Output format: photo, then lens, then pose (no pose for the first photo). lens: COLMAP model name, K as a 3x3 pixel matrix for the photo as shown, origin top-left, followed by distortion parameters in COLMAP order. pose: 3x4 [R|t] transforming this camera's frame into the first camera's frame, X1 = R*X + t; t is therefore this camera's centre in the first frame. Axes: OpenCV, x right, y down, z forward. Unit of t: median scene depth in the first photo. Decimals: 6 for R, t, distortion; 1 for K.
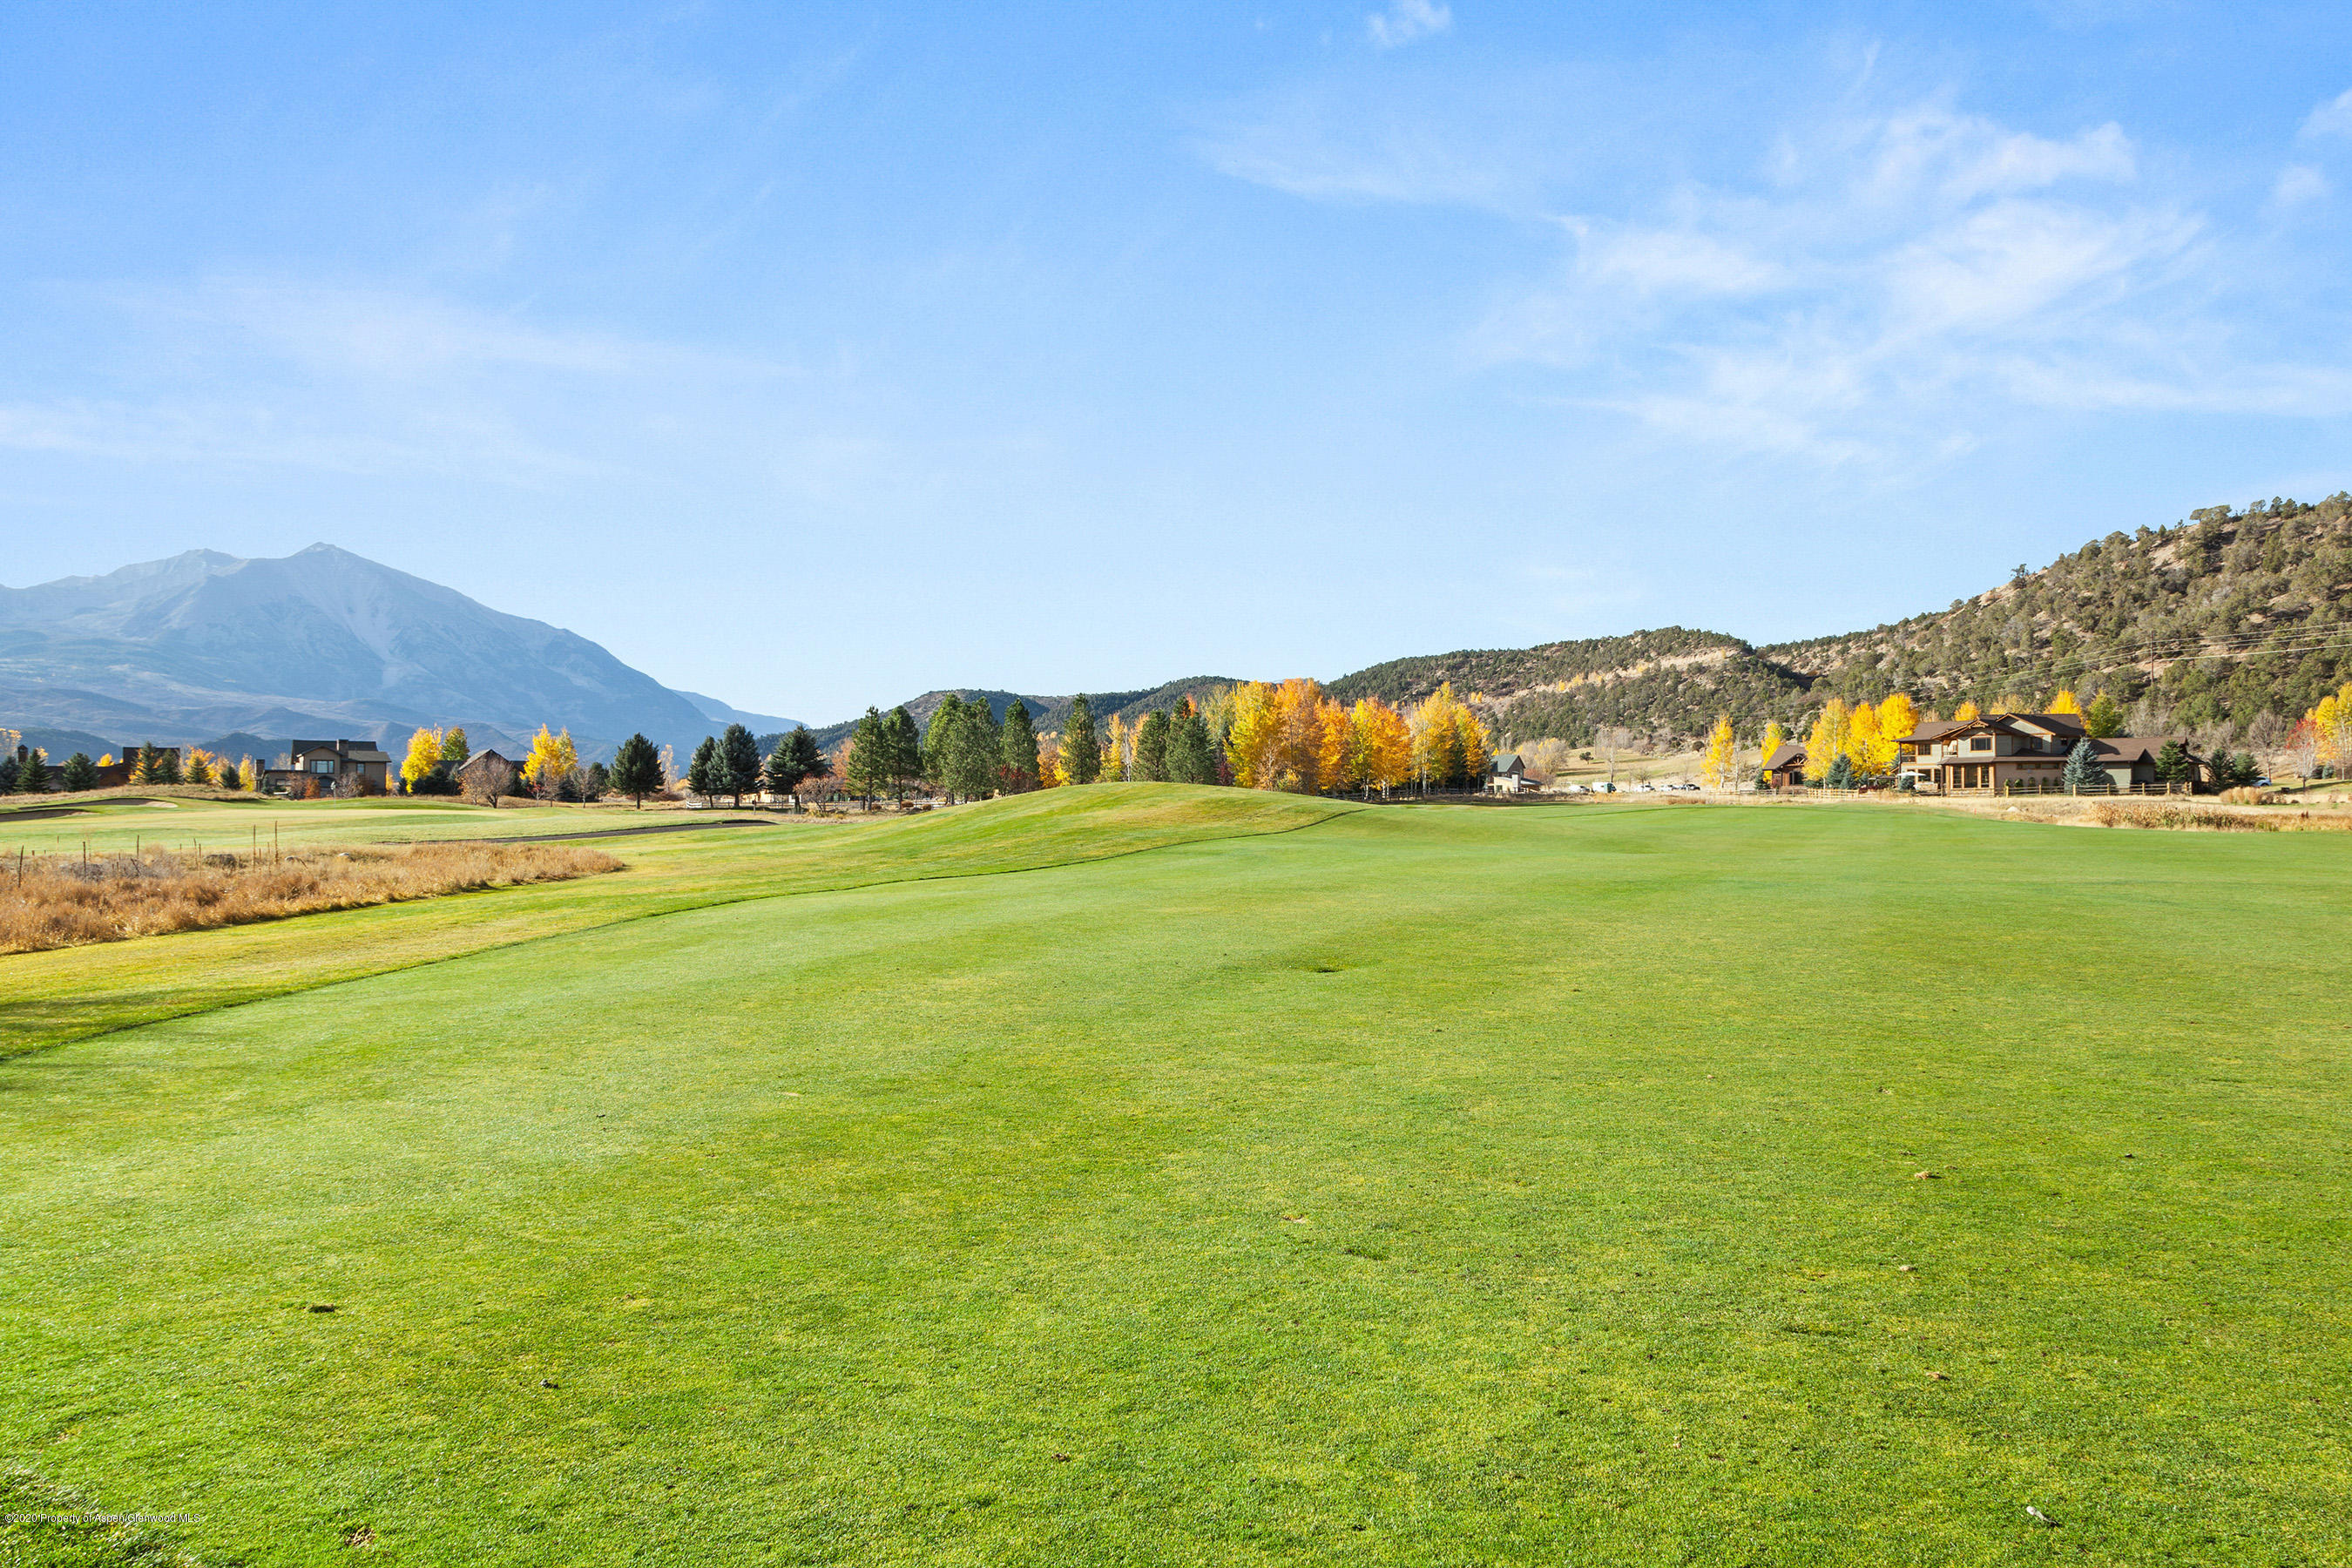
lens RADIAL K [[1534.3, 0, 1176.0], [0, 1534.3, 784.0], [0, 0, 1]] dist [0.006154, 0.000979]
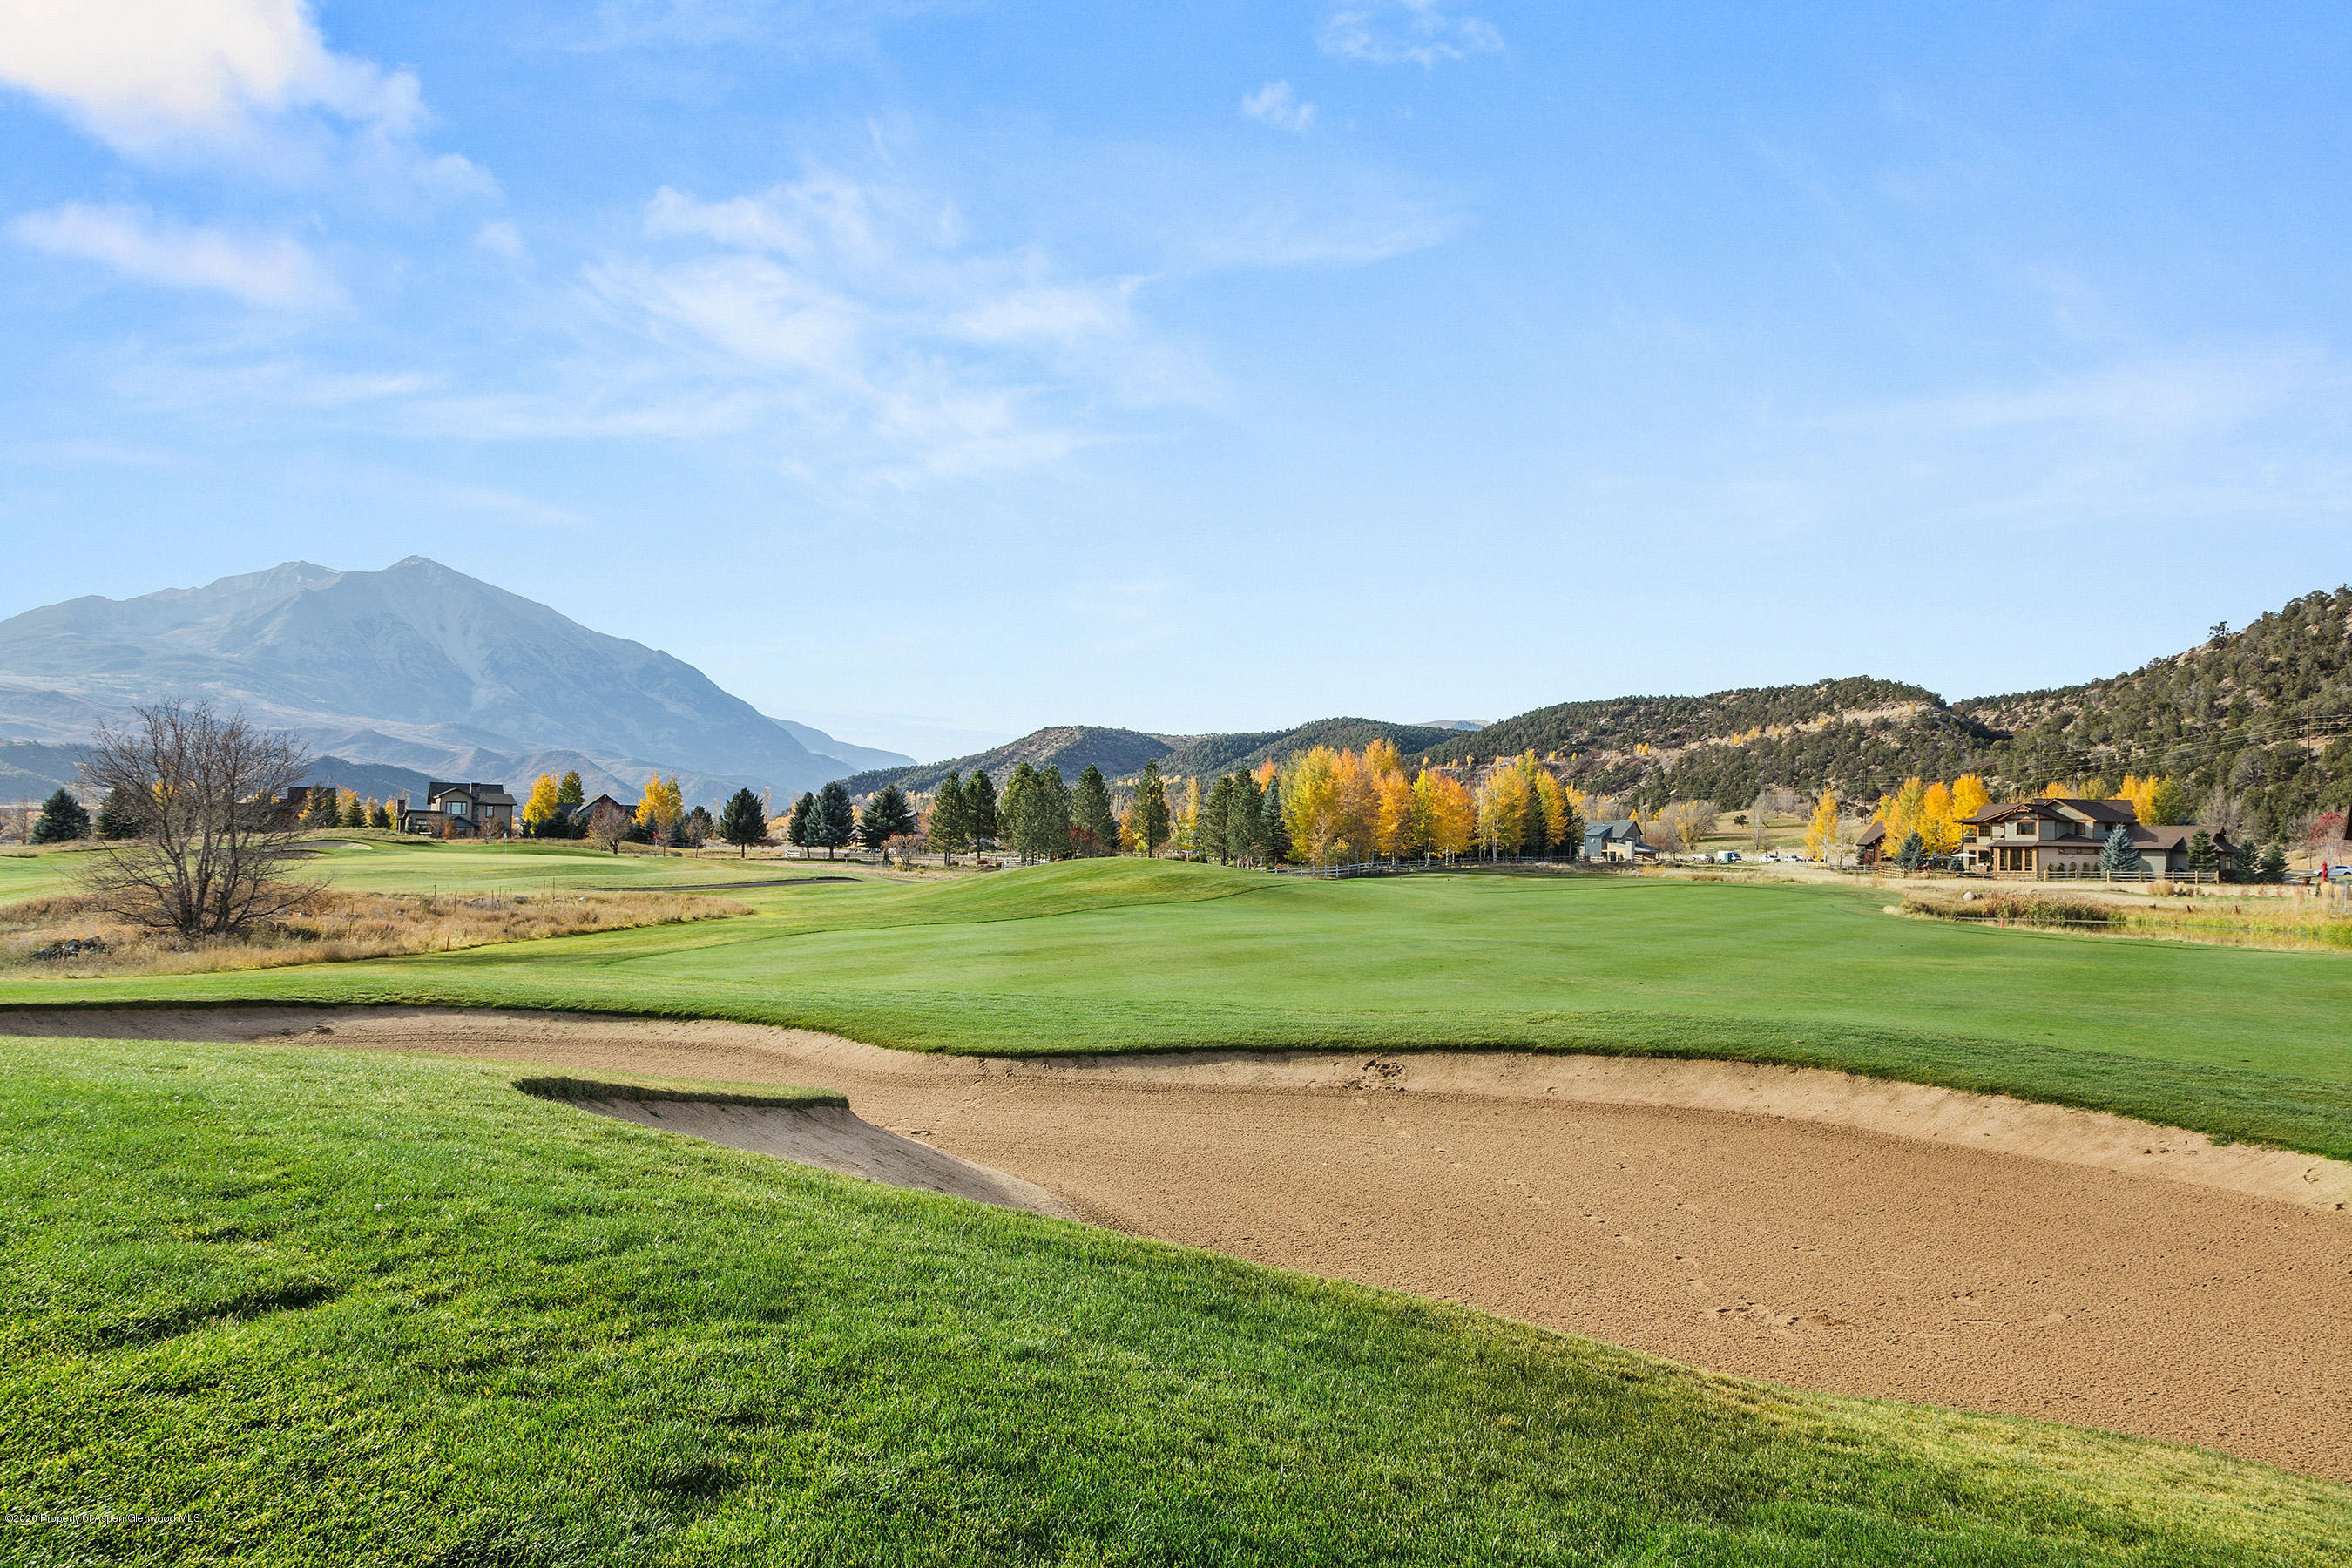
lens RADIAL K [[1739.1, 0, 1176.0], [0, 1739.1, 784.0], [0, 0, 1]] dist [-0.035658, 0.002475]
pose [[0.996033, 0.022848, -0.086002, 0.029465], [-0.025223, 0.999327, -0.026634, -0.005360], [0.085335, 0.028698, 0.995939, -0.097943]]
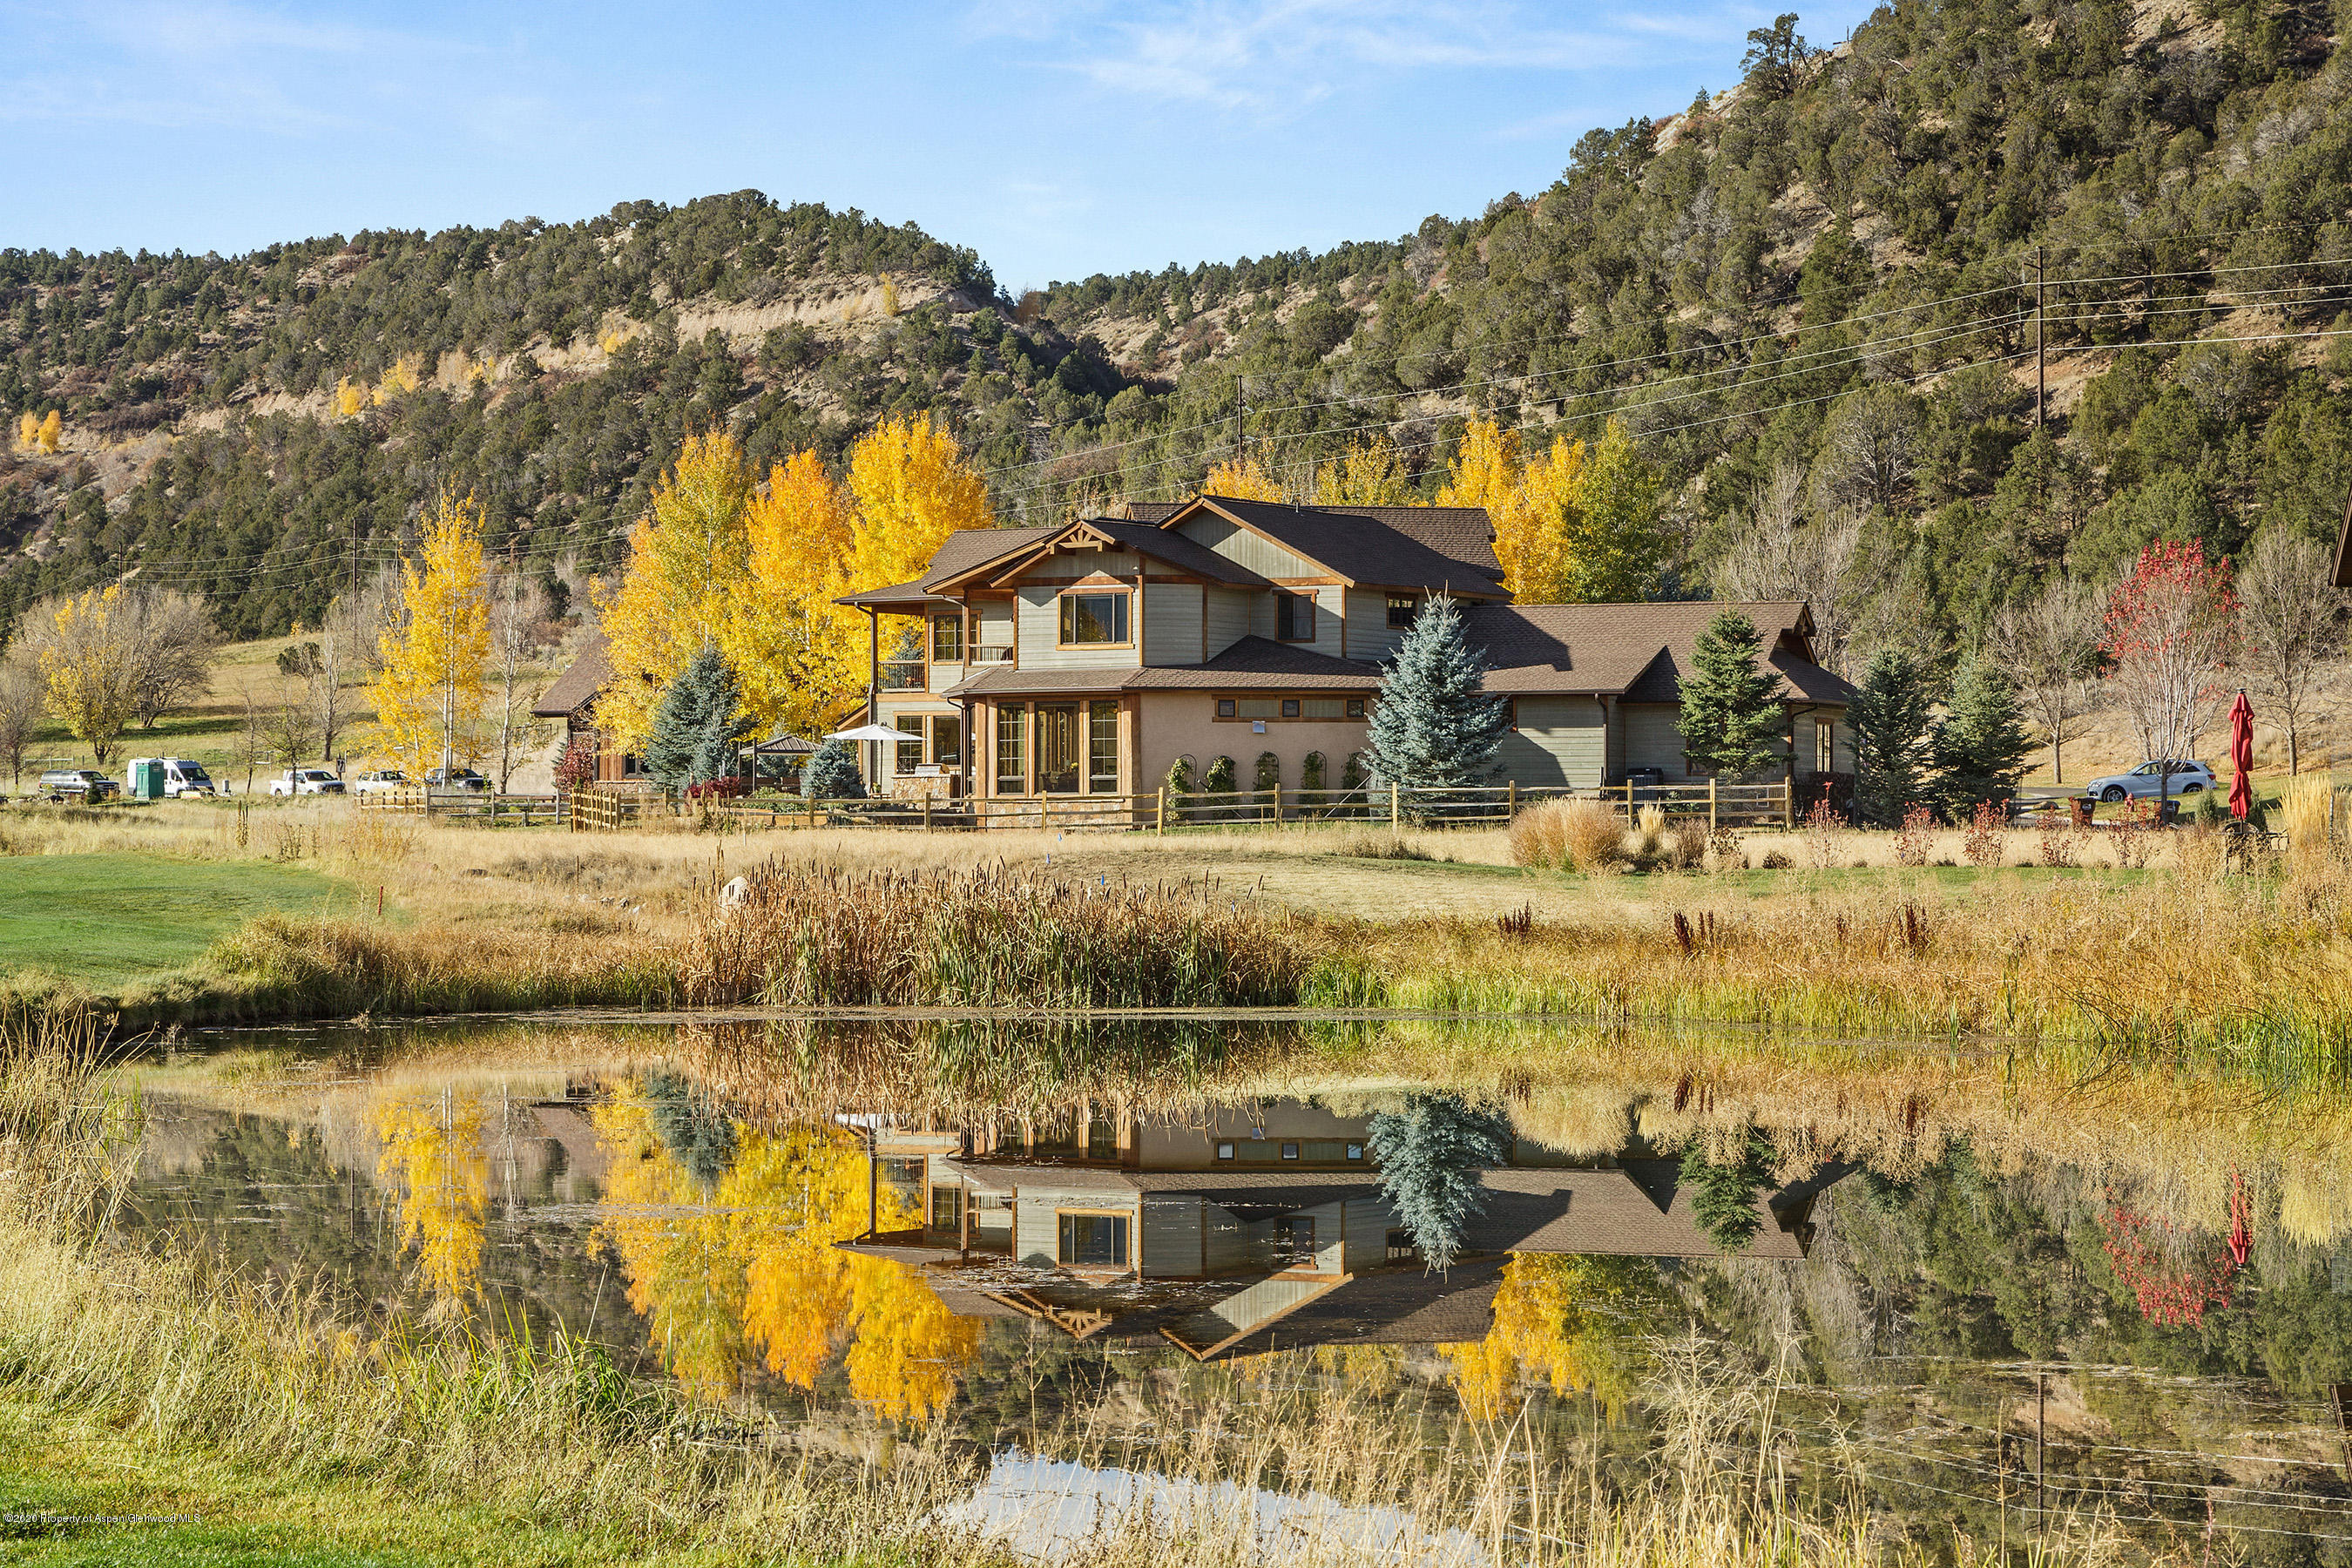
lens RADIAL K [[5641.1, 0, 1176.0], [0, 5641.1, 784.0], [0, 0, 1]] dist [0.018423, 0.217069]
pose [[0.937092, 0.008465, 0.348980, 0.109866], [-0.009841, 0.999949, 0.002171, -0.000550], [-0.348944, -0.005469, 0.937128, 0.069051]]
